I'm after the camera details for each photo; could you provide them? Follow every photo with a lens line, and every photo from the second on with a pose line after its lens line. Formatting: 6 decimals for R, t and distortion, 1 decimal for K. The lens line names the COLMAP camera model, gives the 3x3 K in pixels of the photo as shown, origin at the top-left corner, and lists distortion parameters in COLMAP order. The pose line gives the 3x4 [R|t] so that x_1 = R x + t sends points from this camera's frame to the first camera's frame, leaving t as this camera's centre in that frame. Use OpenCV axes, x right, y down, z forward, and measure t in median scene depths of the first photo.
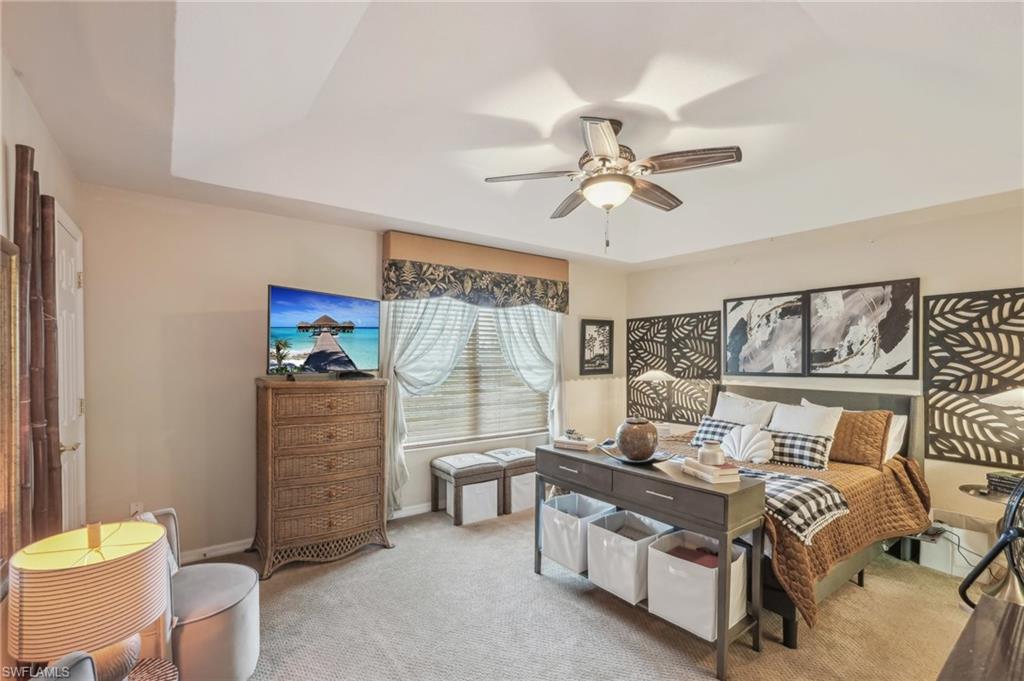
lens RADIAL K [[456.2, 0, 512.0], [0, 456.2, 340.5], [0, 0, 1]] dist [-0.000992, -0.000102]
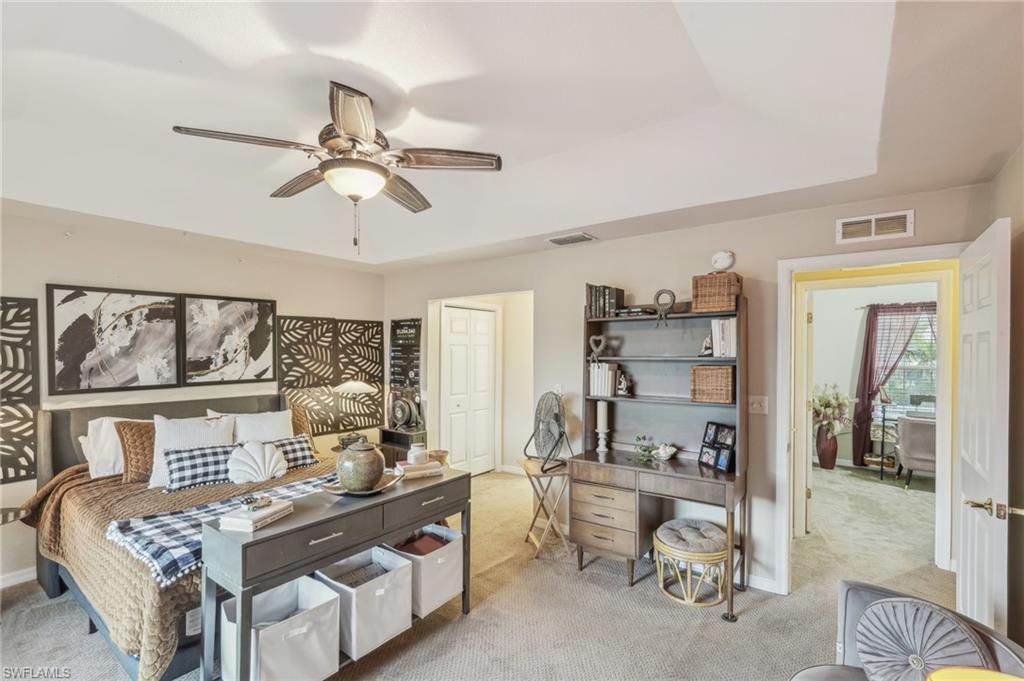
lens RADIAL K [[474.7, 0, 513.9], [0, 474.7, 354.3], [0, 0, 1]] dist [-0.001134, -0.000292]
pose [[-0.278114, 0.009223, 0.960504, -0.524604], [-0.013857, 0.999811, -0.013613, 0.019140], [-0.960448, -0.017096, -0.277934, 0.698794]]
